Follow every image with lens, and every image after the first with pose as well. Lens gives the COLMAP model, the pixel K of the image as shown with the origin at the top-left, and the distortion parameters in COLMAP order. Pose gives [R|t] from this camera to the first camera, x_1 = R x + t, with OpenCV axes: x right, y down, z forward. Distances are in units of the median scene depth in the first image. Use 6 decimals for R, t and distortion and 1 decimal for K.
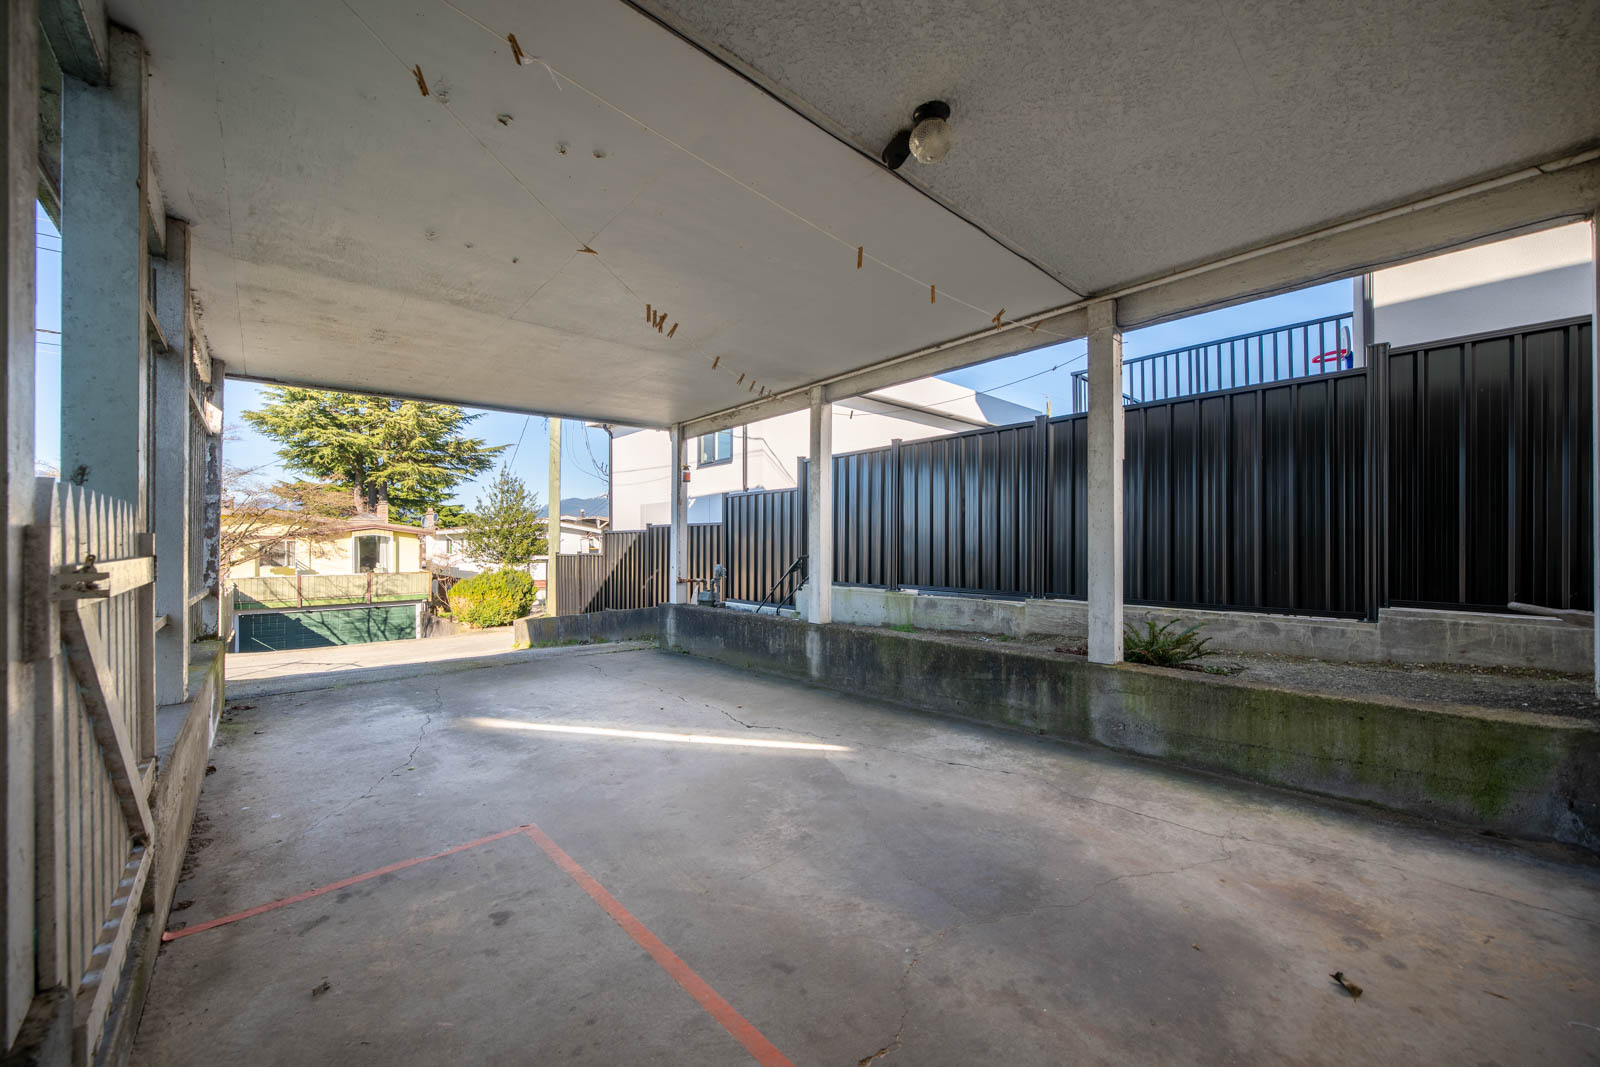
lens RADIAL K [[596.9, 0, 800.3], [0, 596.9, 536.7], [0, 0, 1]] dist [0.000842, 0.000111]
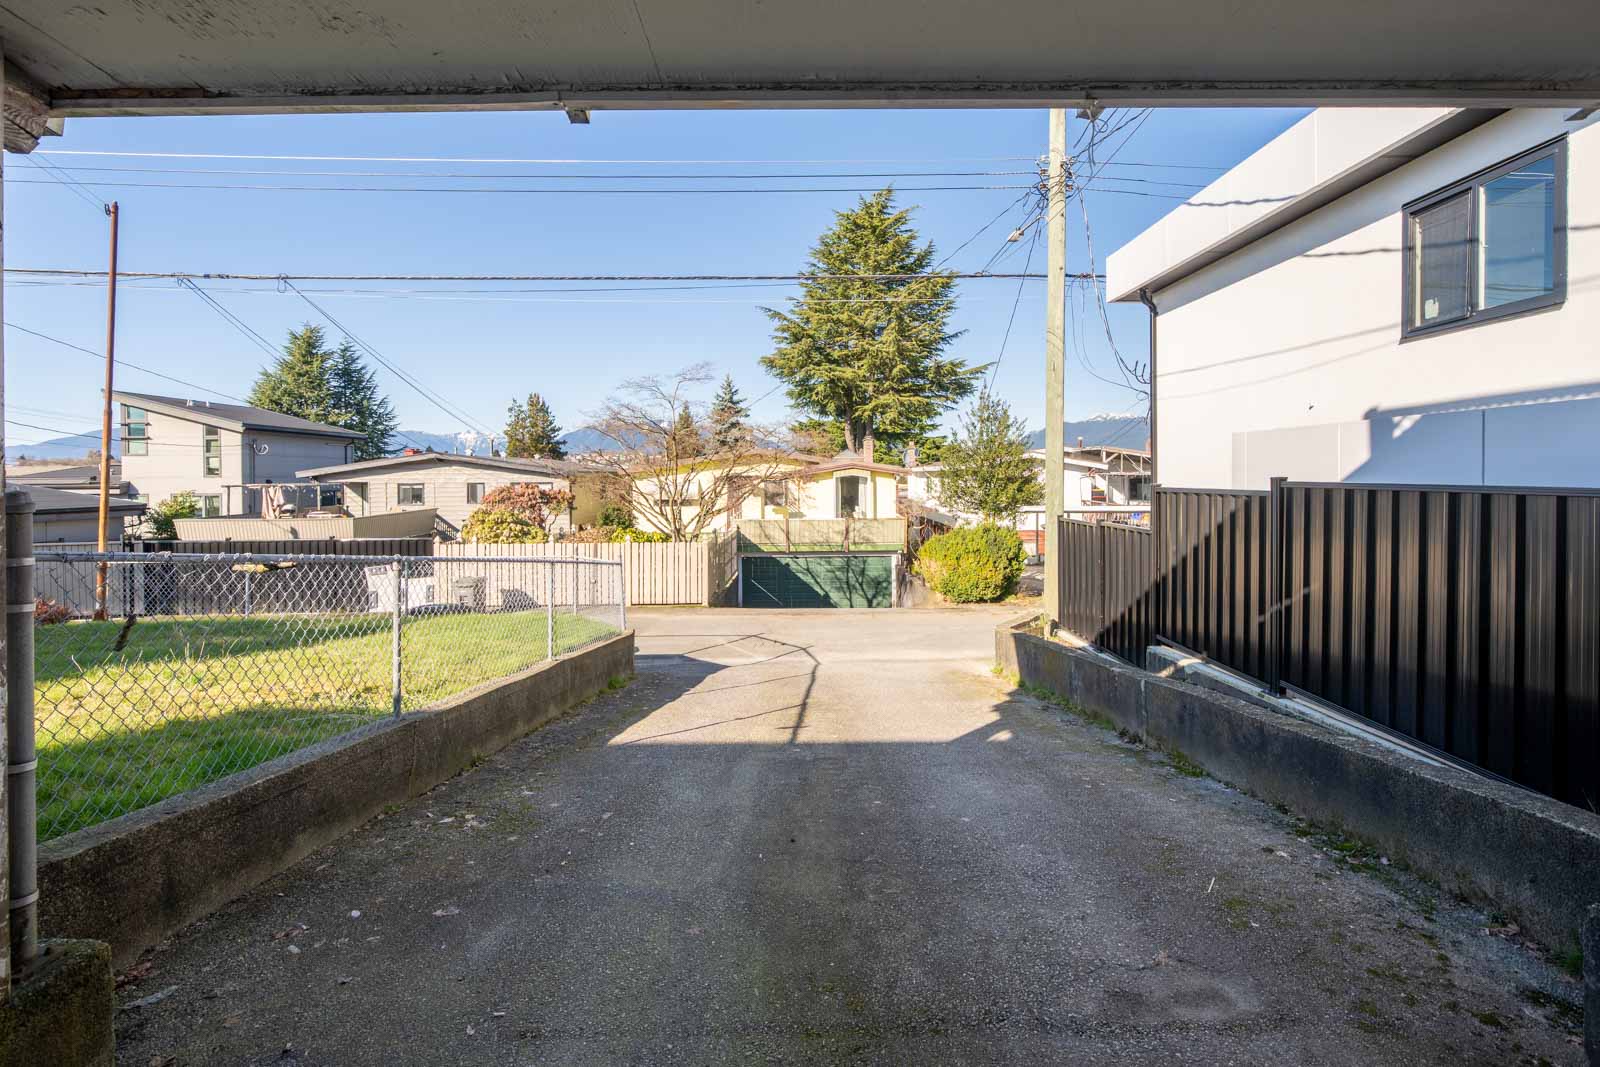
lens RADIAL K [[683.3, 0, 819.0], [0, 683.3, 475.5], [0, 0, 1]] dist [-0.002454, 0.000006]
pose [[0.761632, 0.000489, -0.648010, -0.082544], [0.008357, 0.999909, 0.010577, -0.013739], [0.647956, -0.013471, 0.761559, 0.179022]]
